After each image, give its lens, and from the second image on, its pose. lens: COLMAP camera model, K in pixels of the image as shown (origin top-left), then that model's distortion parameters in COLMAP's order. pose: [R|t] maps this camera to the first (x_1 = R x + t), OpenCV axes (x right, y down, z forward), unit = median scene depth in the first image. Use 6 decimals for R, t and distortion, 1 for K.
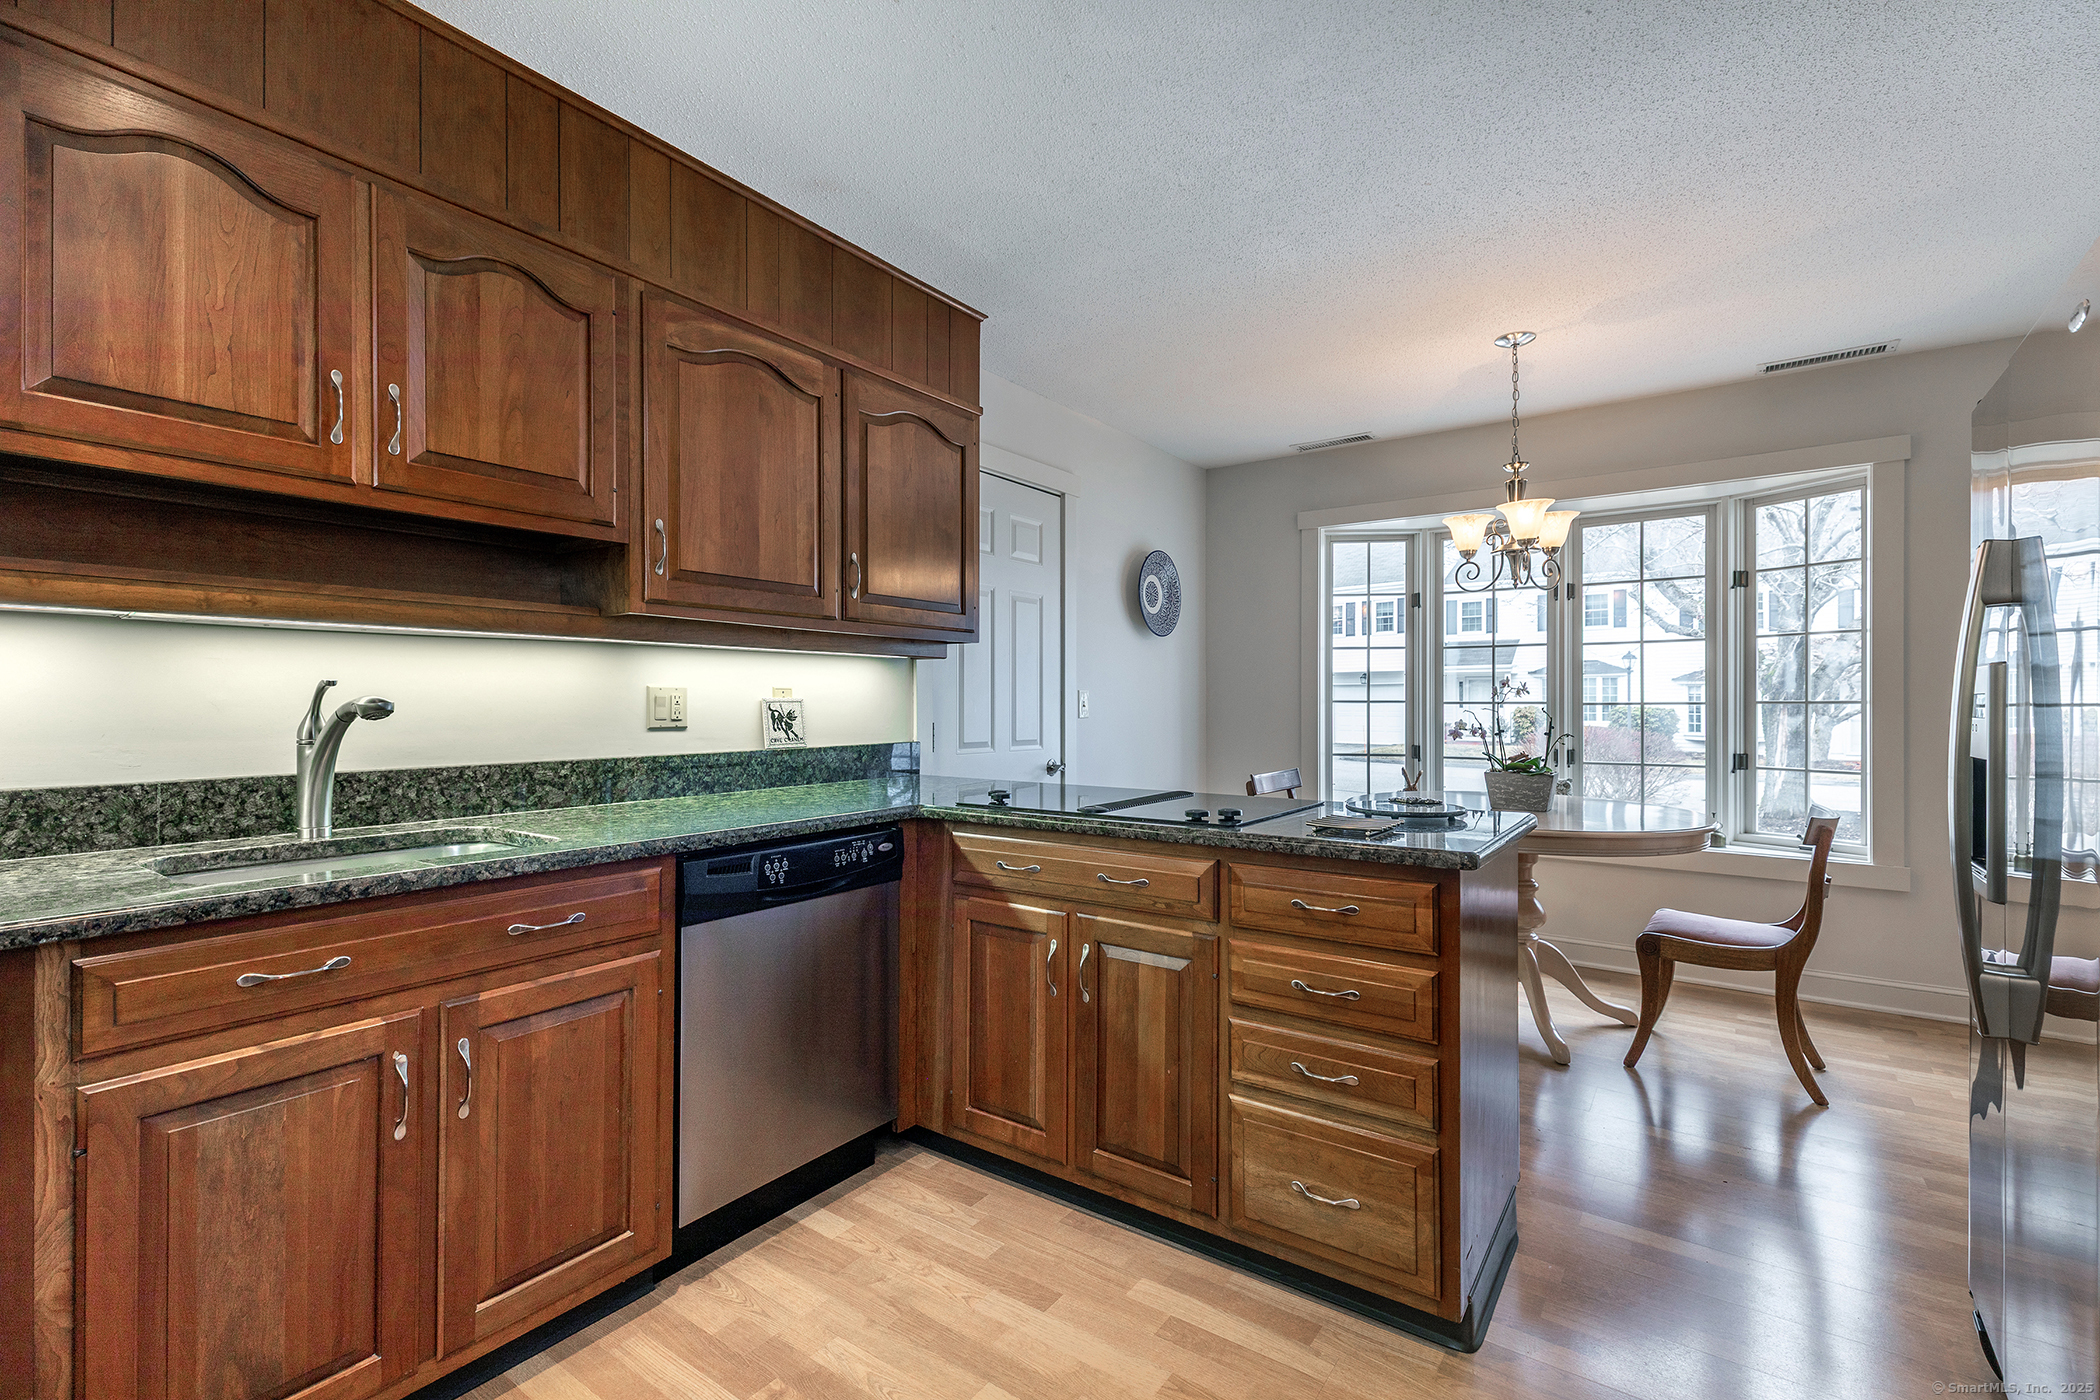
lens RADIAL K [[930.7, 0, 1050.0], [0, 930.7, 700.0], [0, 0, 1]] dist [0.003394, -0.000929]
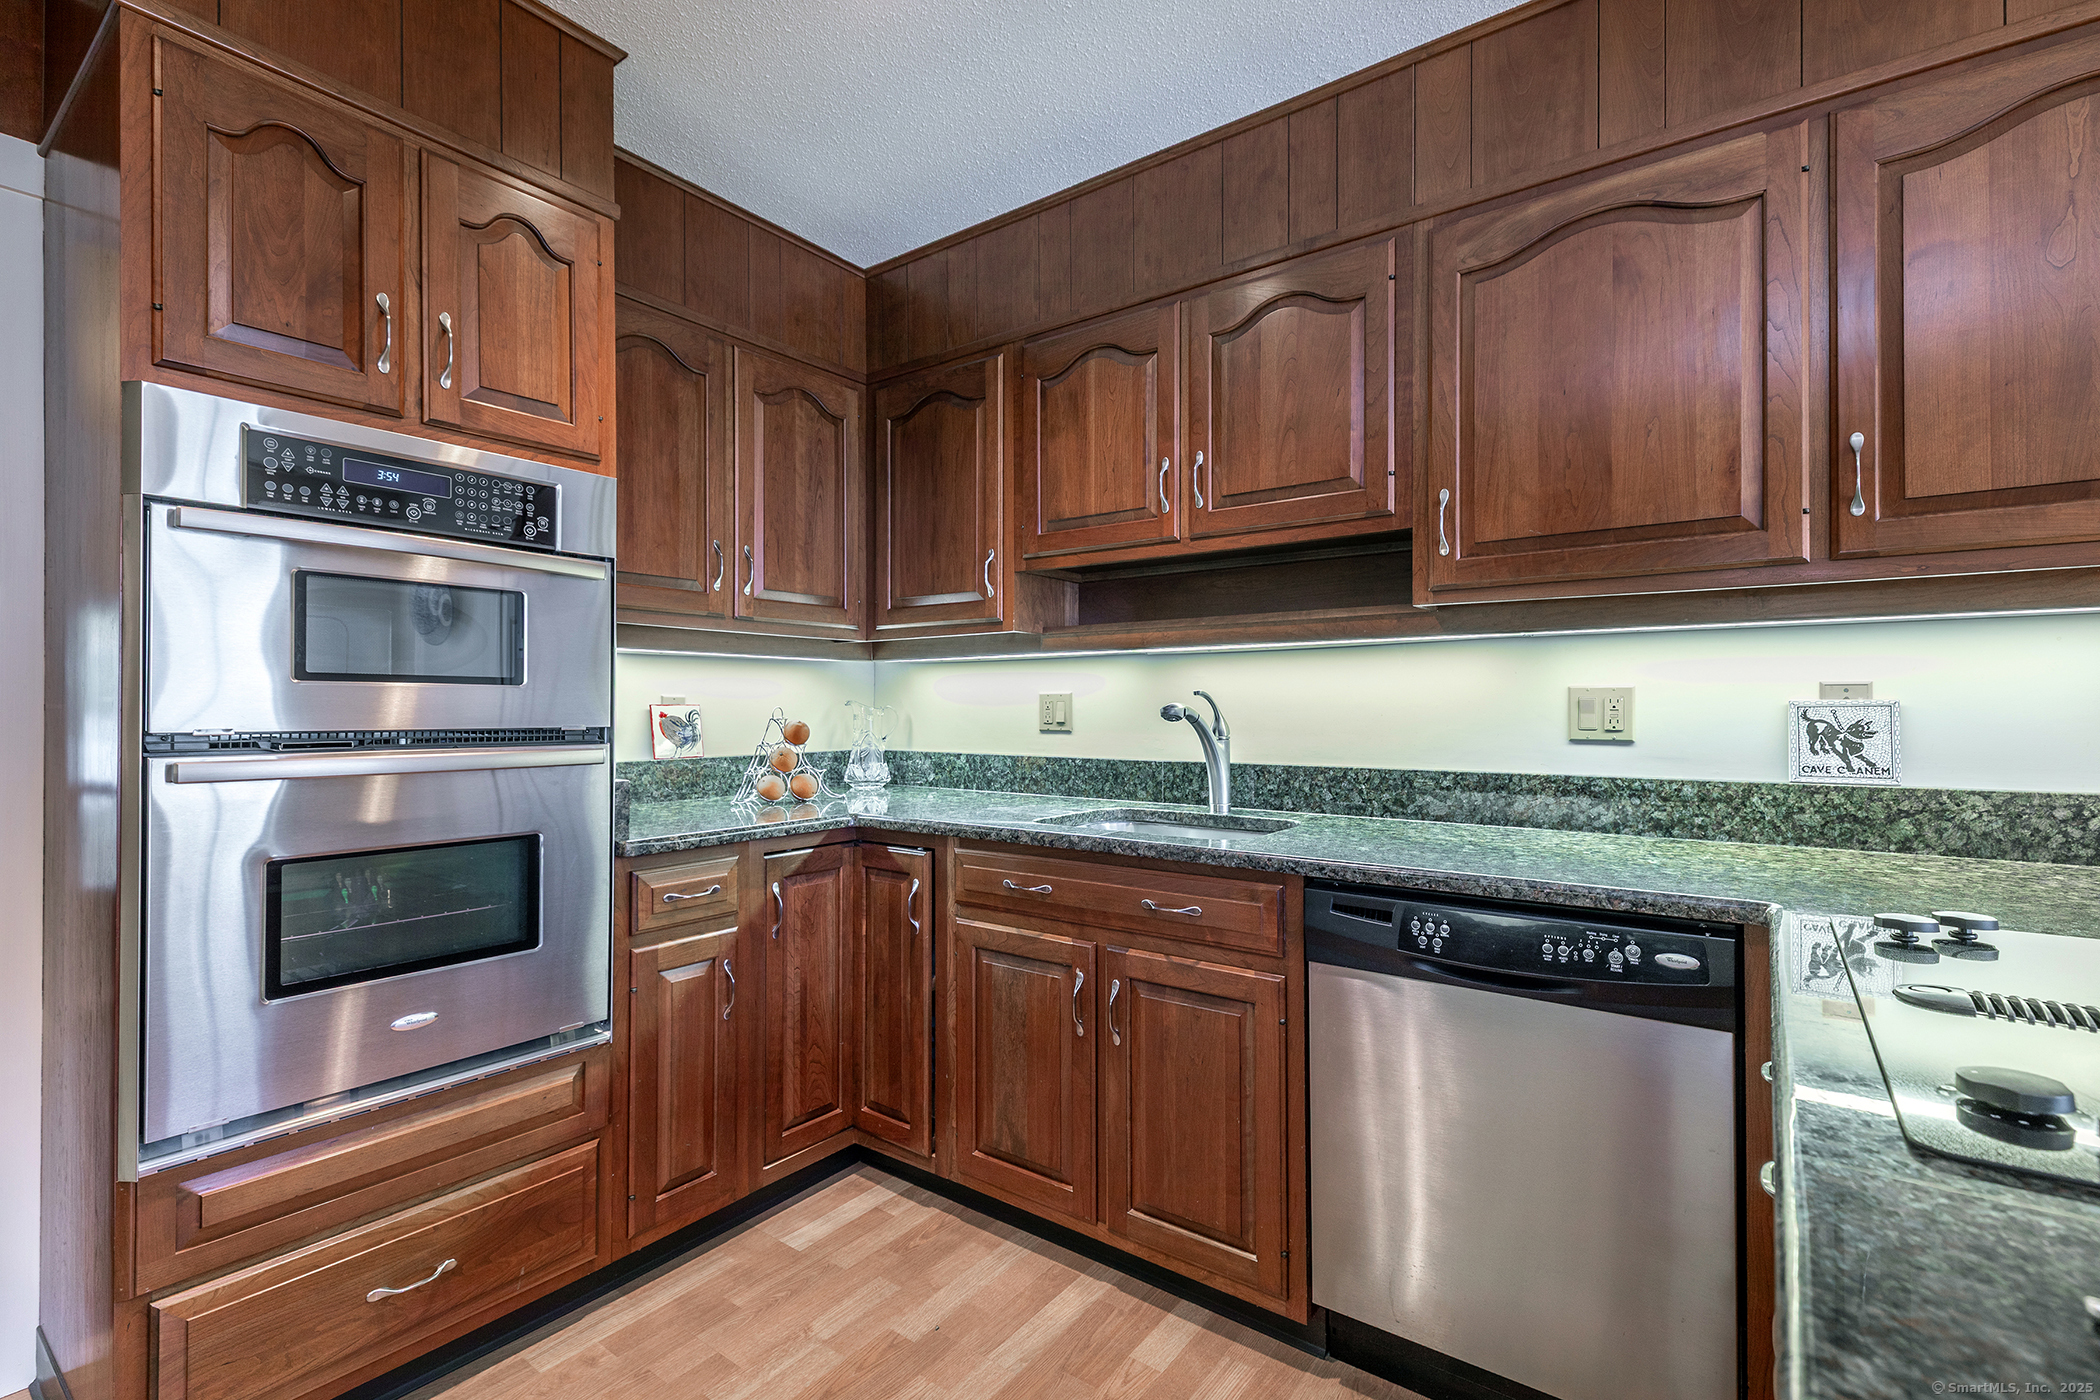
lens RADIAL K [[930.7, 0, 1050.0], [0, 930.7, 700.0], [0, 0, 1]] dist [0.003394, -0.000929]
pose [[-0.026946, -0.008261, -0.999603, 0.394575], [0.002803, 0.999961, -0.008339, 0.001830], [0.999633, -0.003027, -0.026922, 0.617421]]
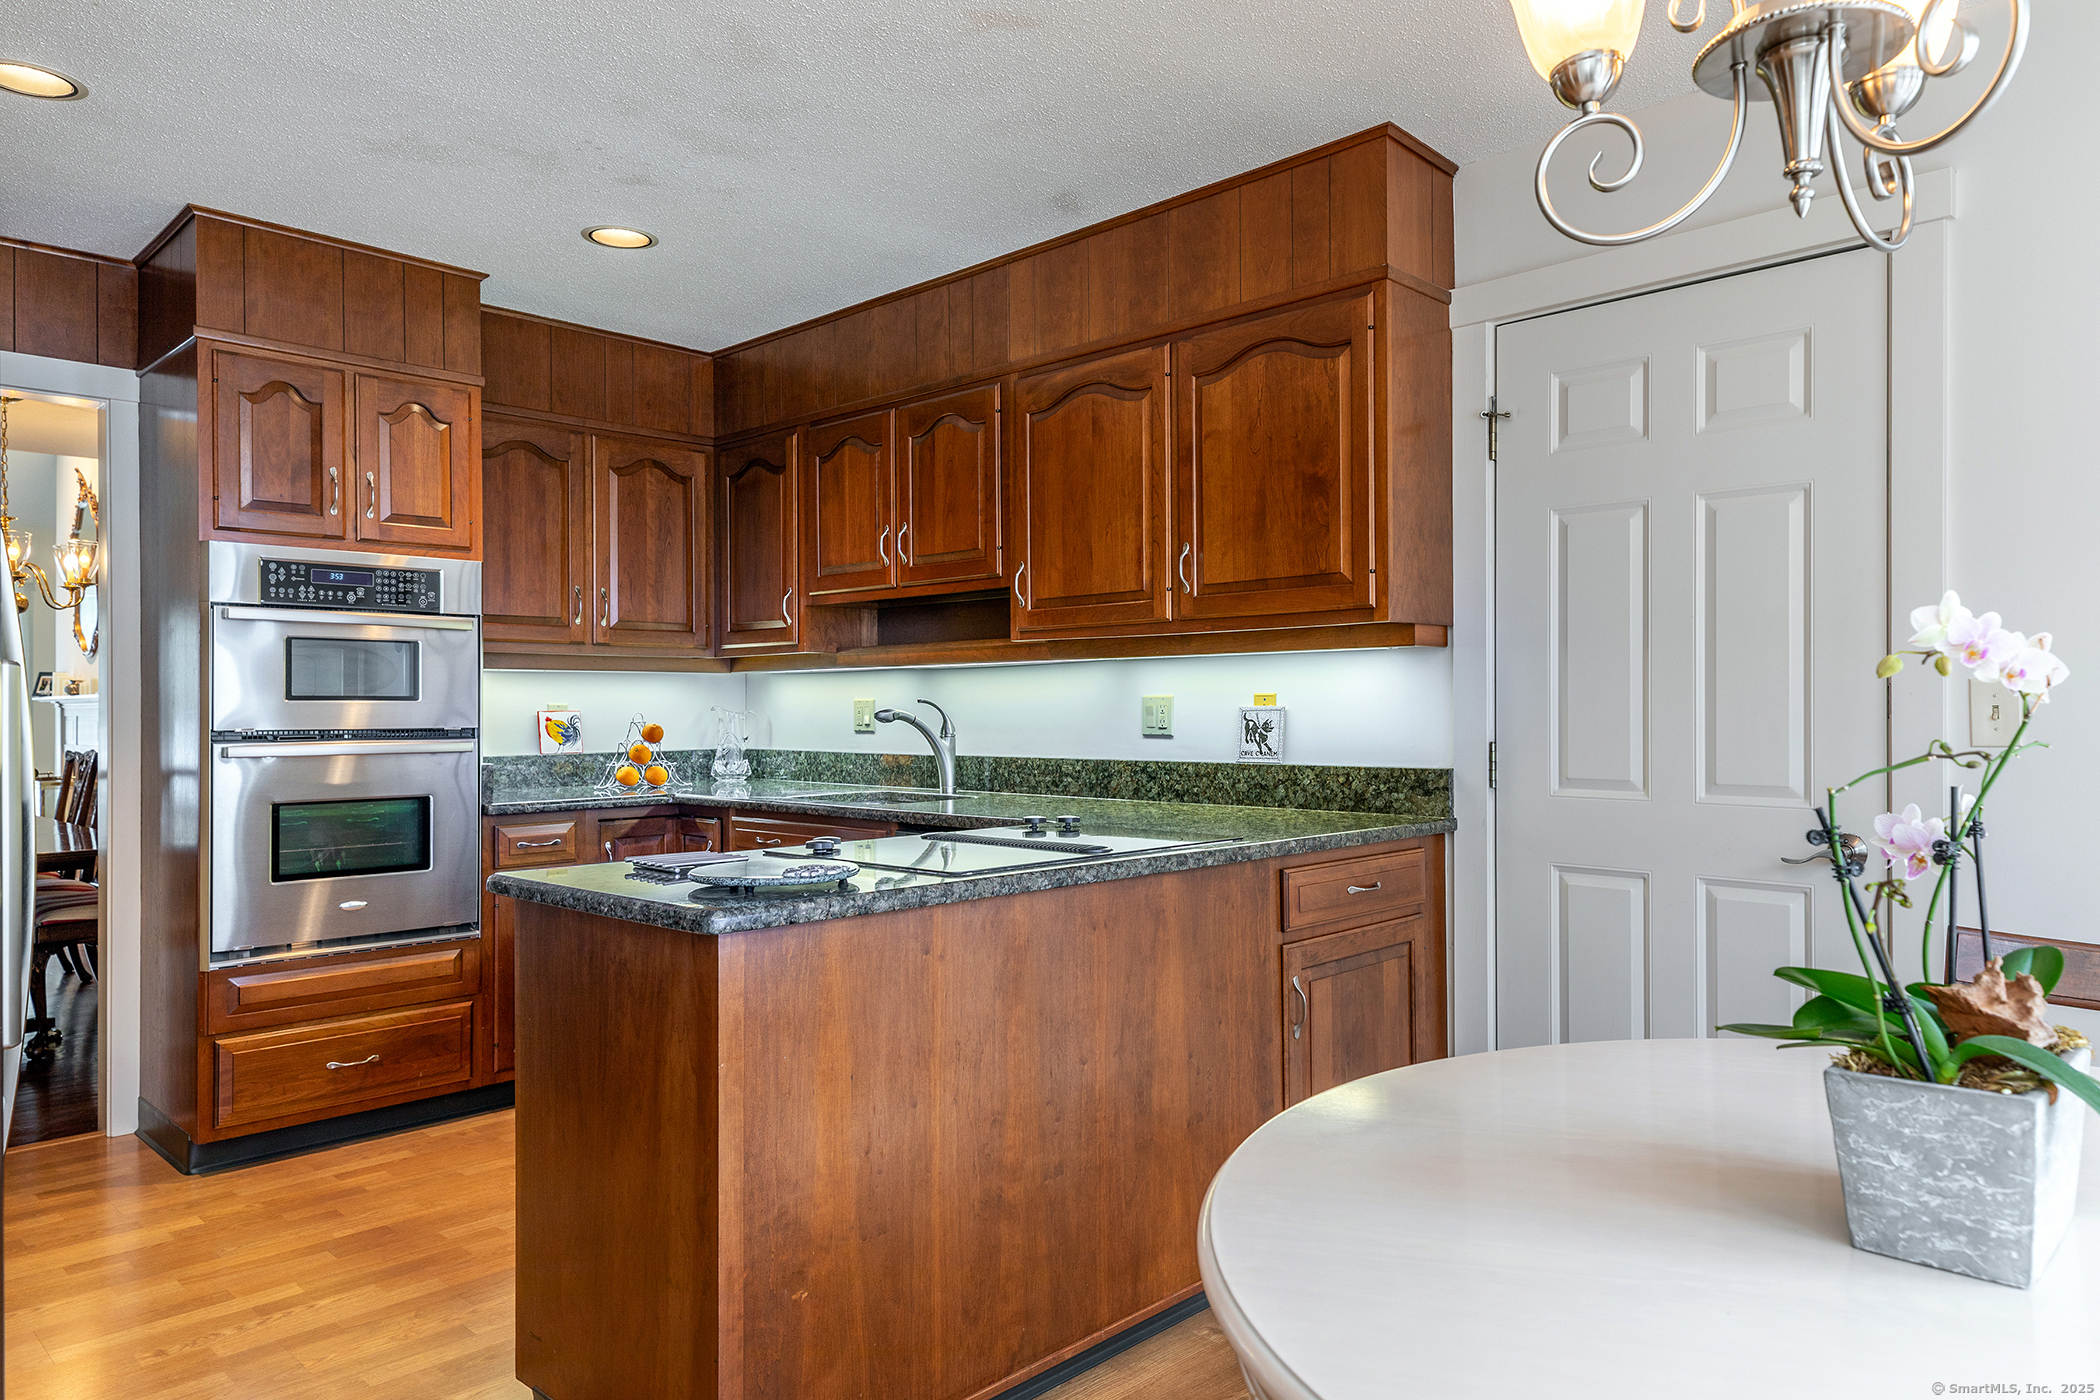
lens RADIAL K [[1345.1, 0, 1139.6], [0, 1345.1, 694.5], [0, 0, 1]] dist [-0.001921, 0.002433]
pose [[-0.125081, -0.008918, -0.992106, 1.203346], [0.007696, 0.999921, -0.009958, -0.001609], [0.992117, -0.008881, -0.125003, 1.269261]]
